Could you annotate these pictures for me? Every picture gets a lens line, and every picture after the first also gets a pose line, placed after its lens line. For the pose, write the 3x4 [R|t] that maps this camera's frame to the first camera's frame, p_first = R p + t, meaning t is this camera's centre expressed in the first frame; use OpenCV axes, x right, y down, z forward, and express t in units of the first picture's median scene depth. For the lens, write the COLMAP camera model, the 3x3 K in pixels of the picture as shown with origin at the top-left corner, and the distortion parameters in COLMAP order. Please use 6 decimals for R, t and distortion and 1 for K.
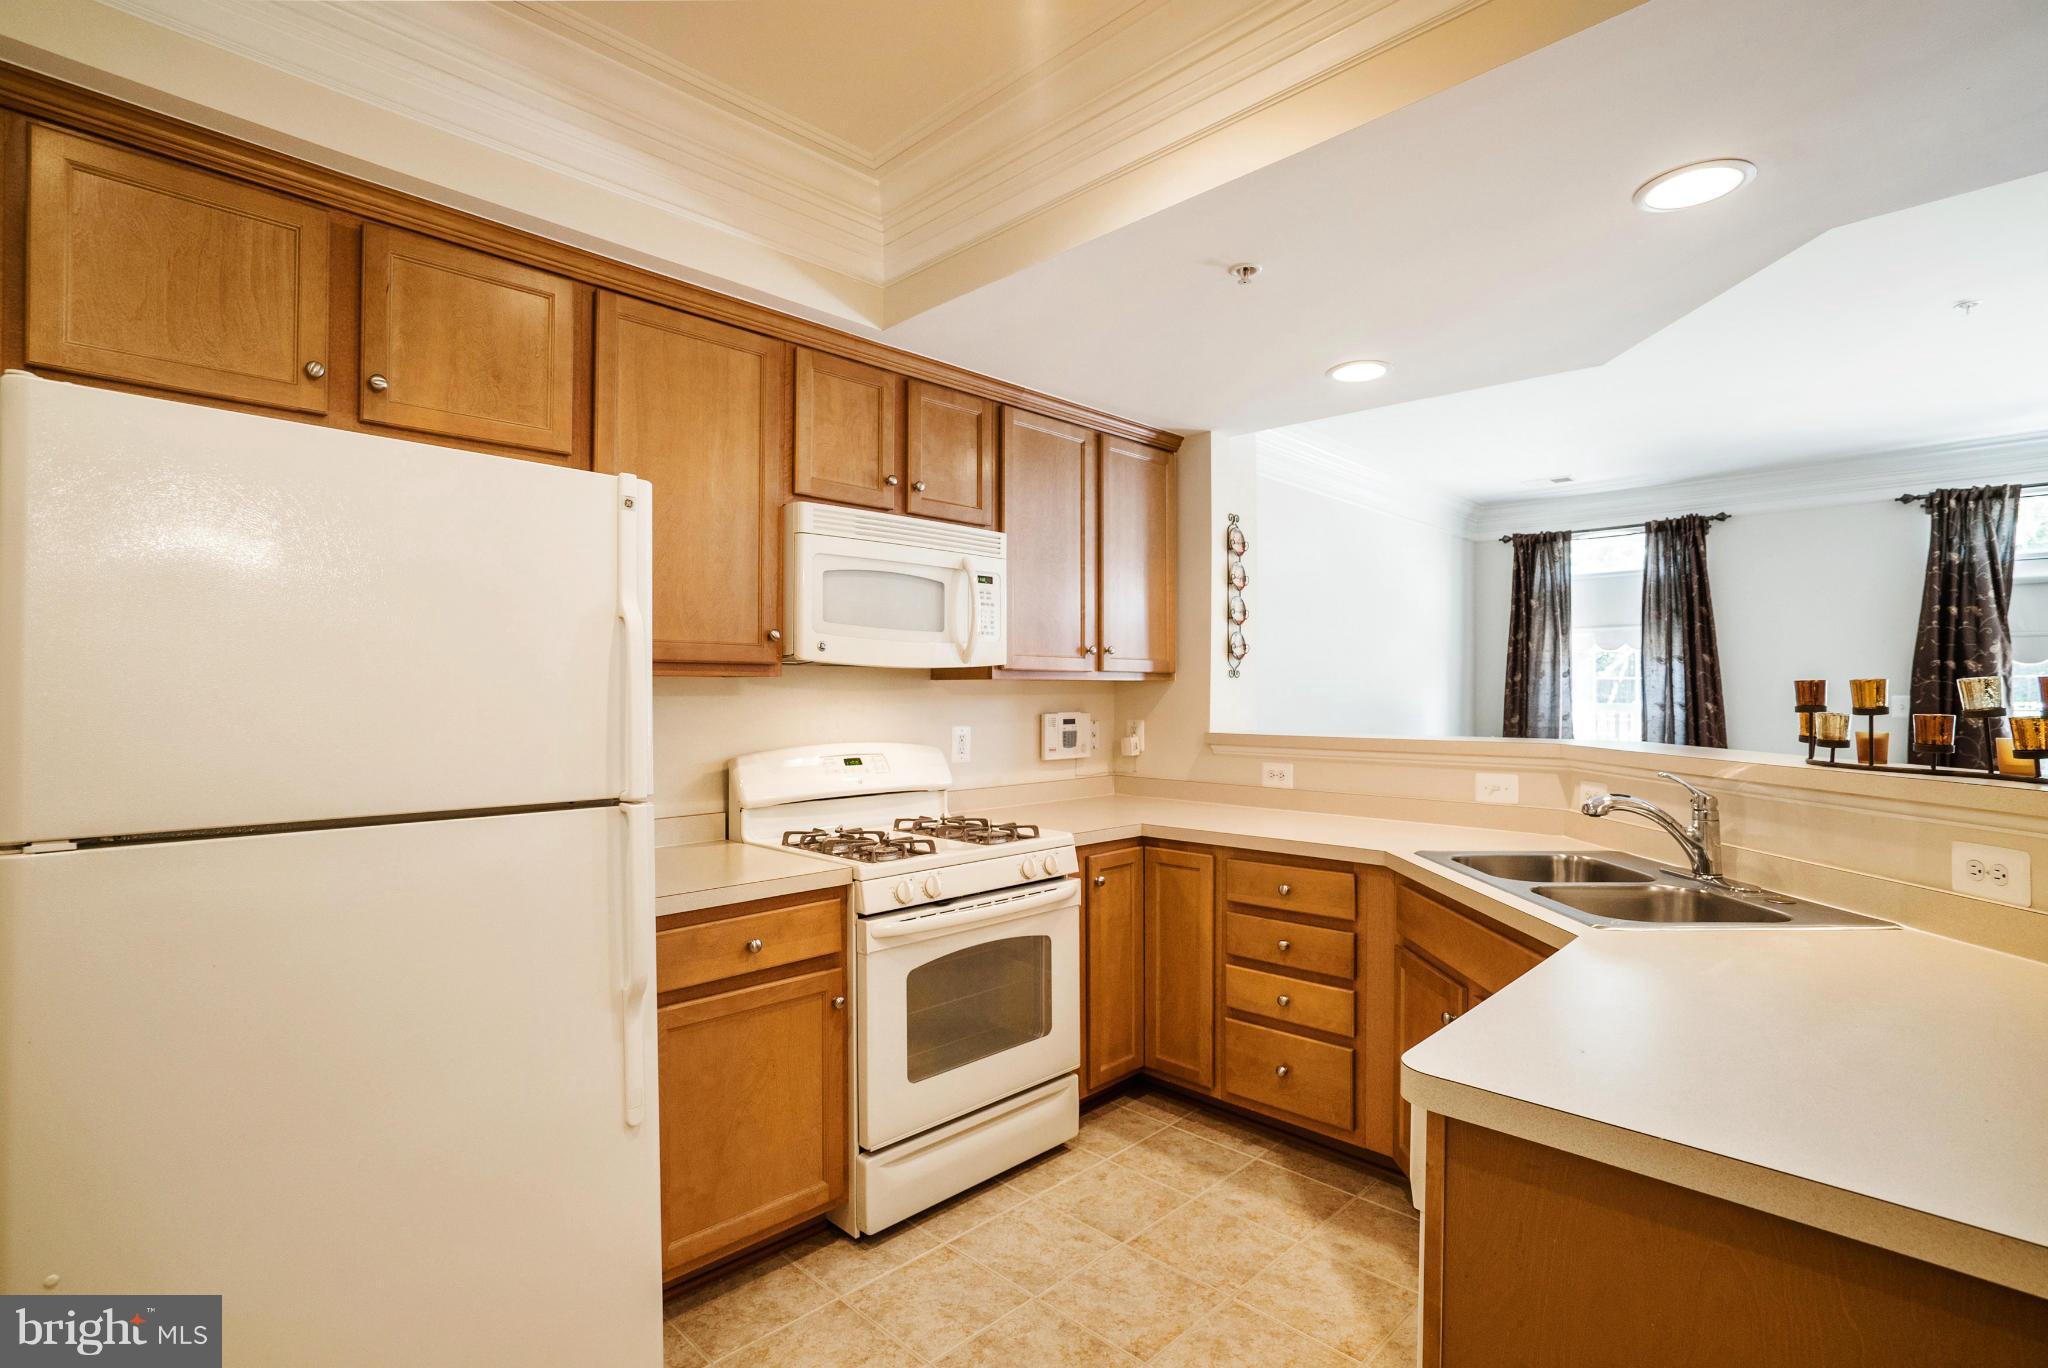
lens RADIAL K [[972.3, 0, 1018.8], [0, 972.3, 682.1], [0, 0, 1]] dist [-0.043156, 0.027010]
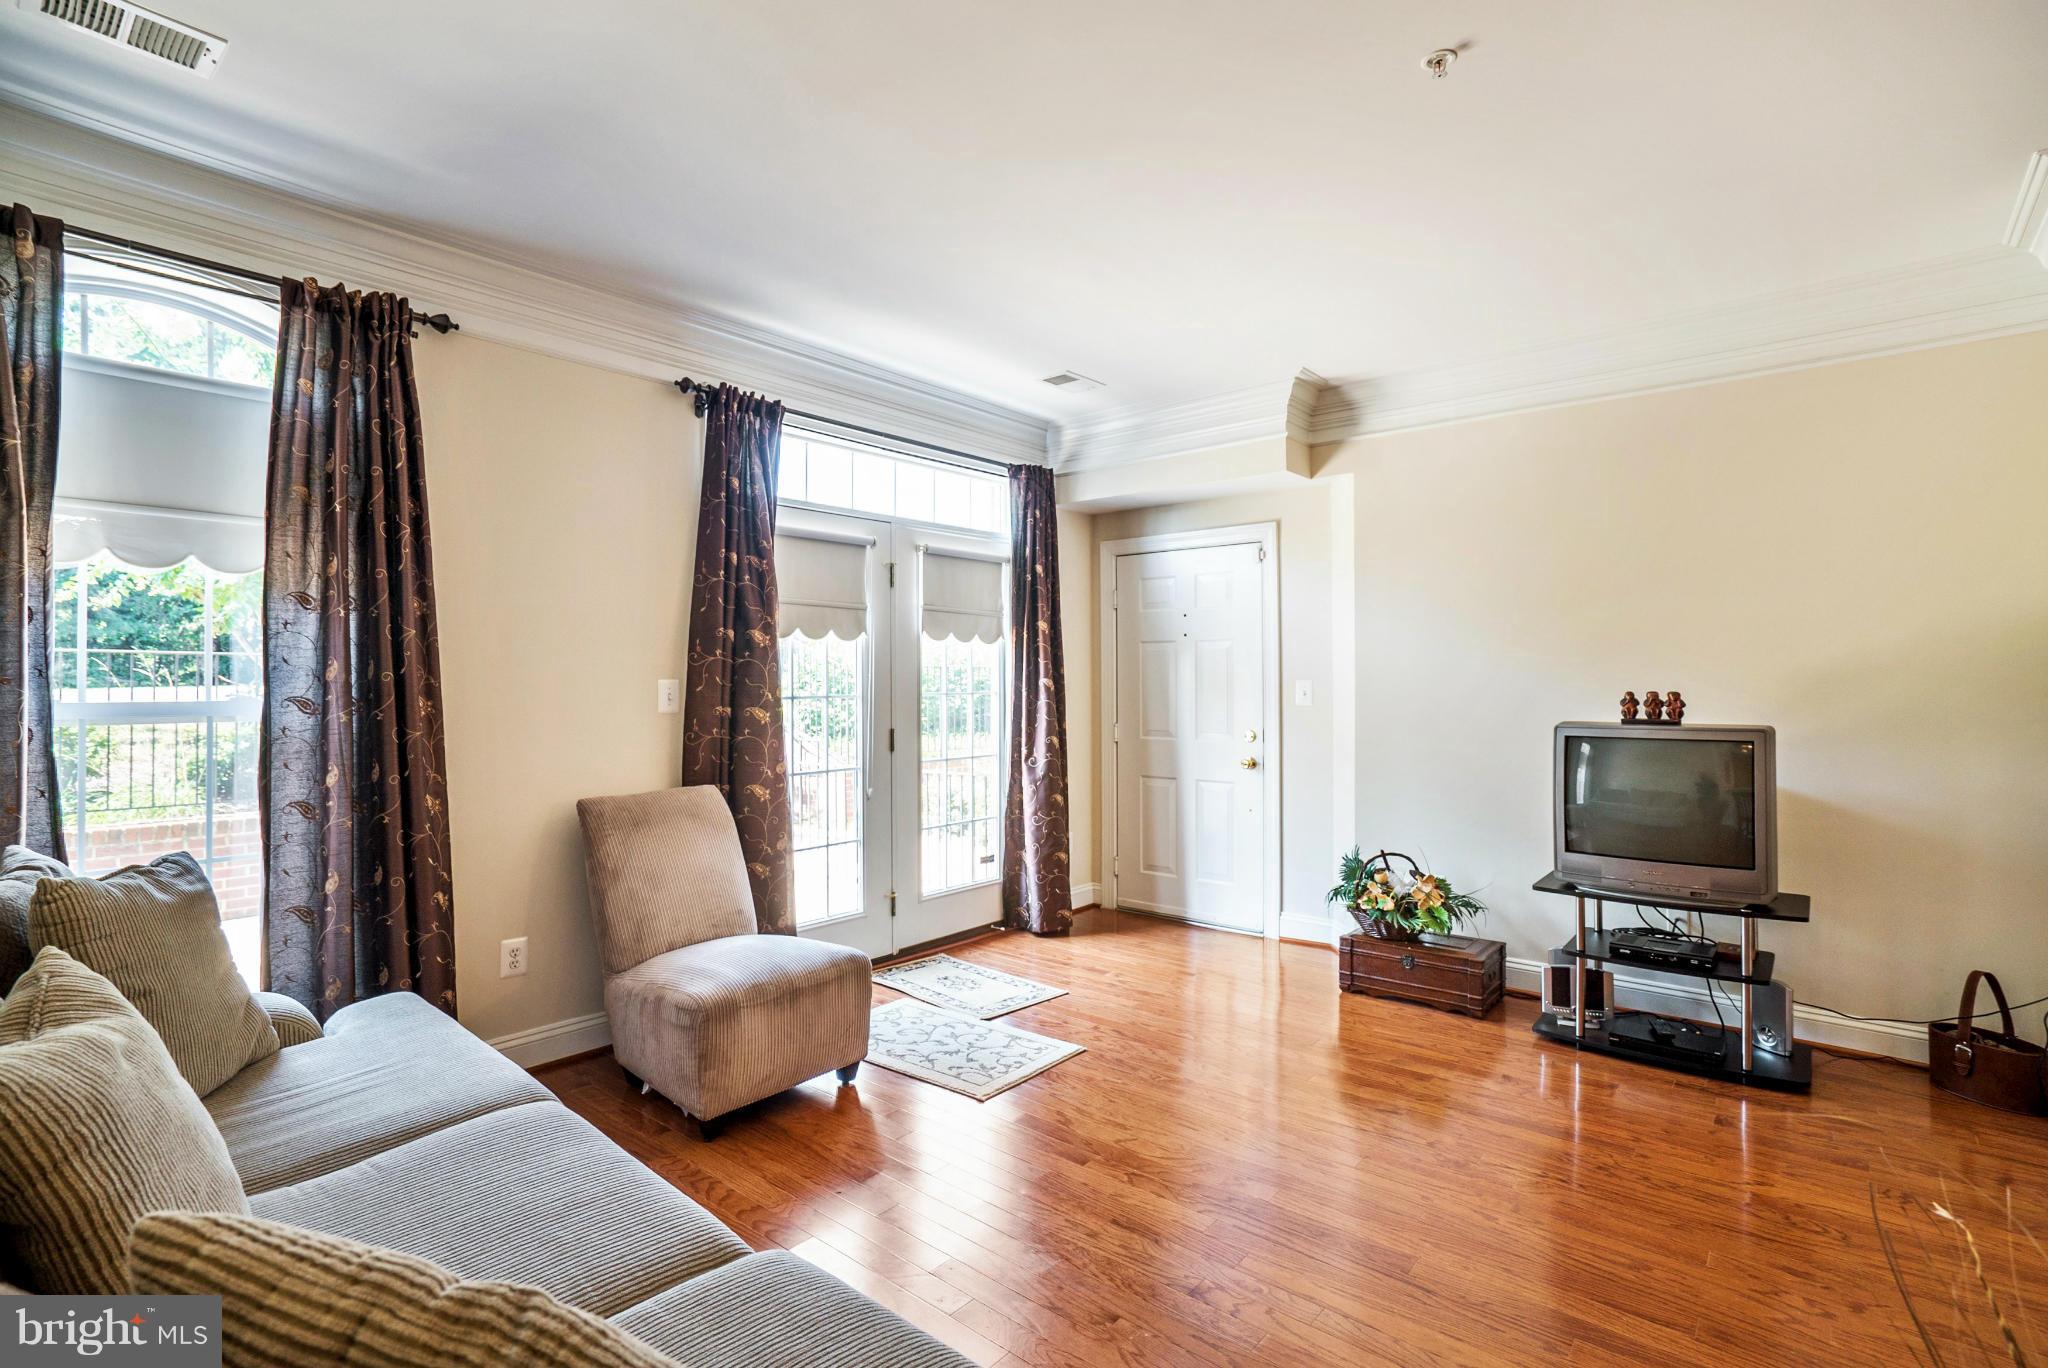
lens RADIAL K [[1007.8, 0, 1018.3], [0, 1007.8, 640.2], [0, 0, 1]] dist [-0.003443, -0.000468]
pose [[-0.085416, 0.036975, 0.995659, 0.370968], [-0.010738, 0.999219, -0.038029, 0.019764], [-0.996288, -0.013940, -0.084952, 1.450085]]
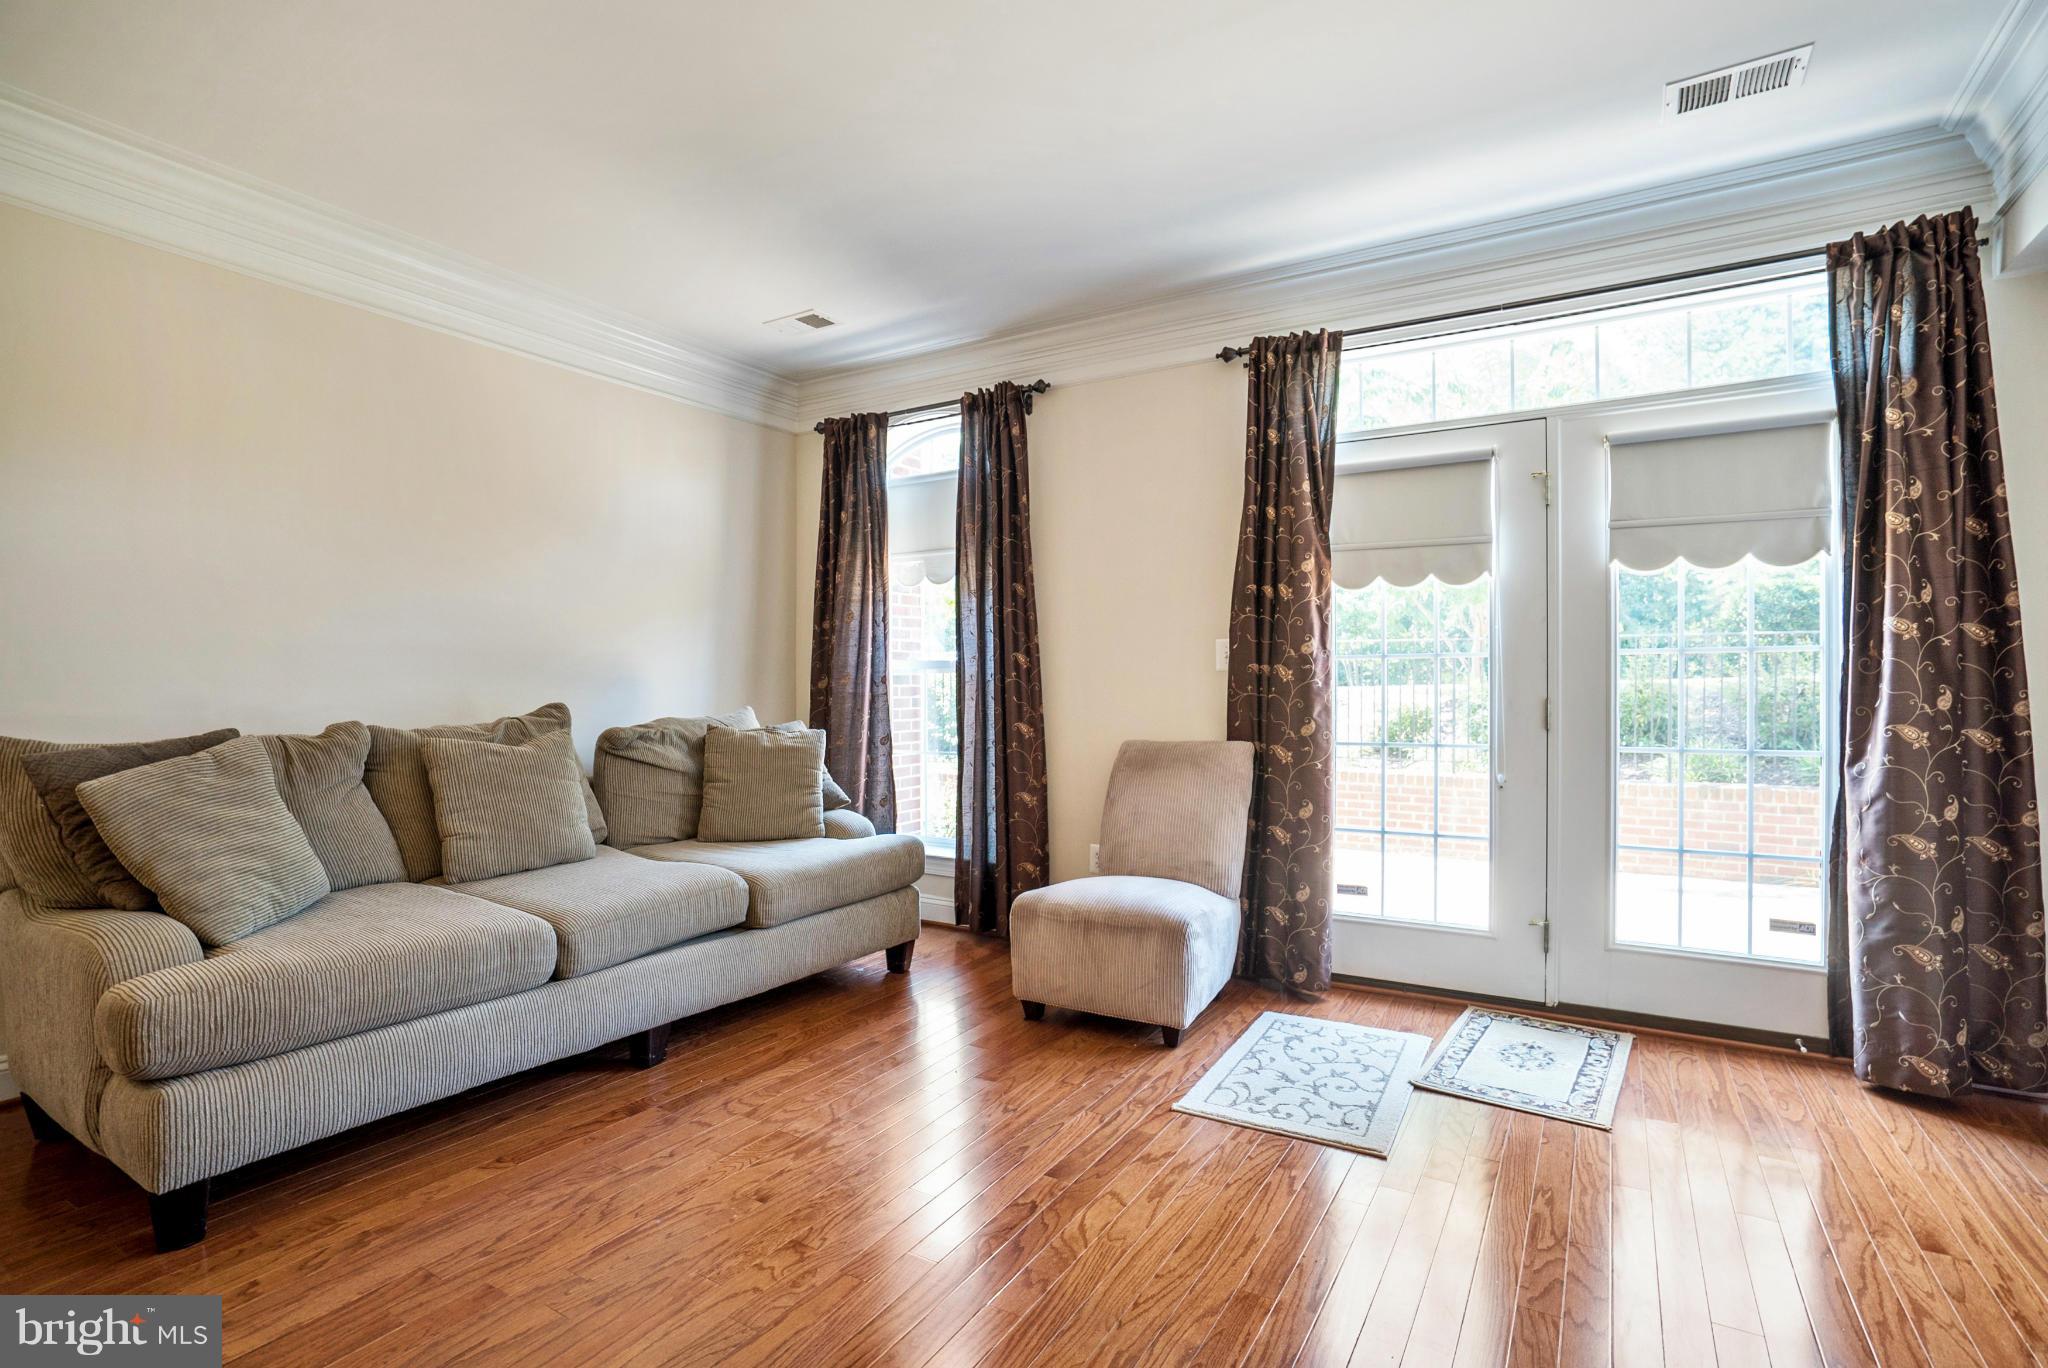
lens RADIAL K [[995.4, 0, 1011.5], [0, 995.4, 674.4], [0, 0, 1]] dist [-0.050413, 0.031520]
pose [[0.974417, 0.001168, 0.224743, 1.080370], [-0.001614, 0.999997, 0.001802, 0.068950], [-0.224740, -0.002119, 0.974417, 0.589452]]
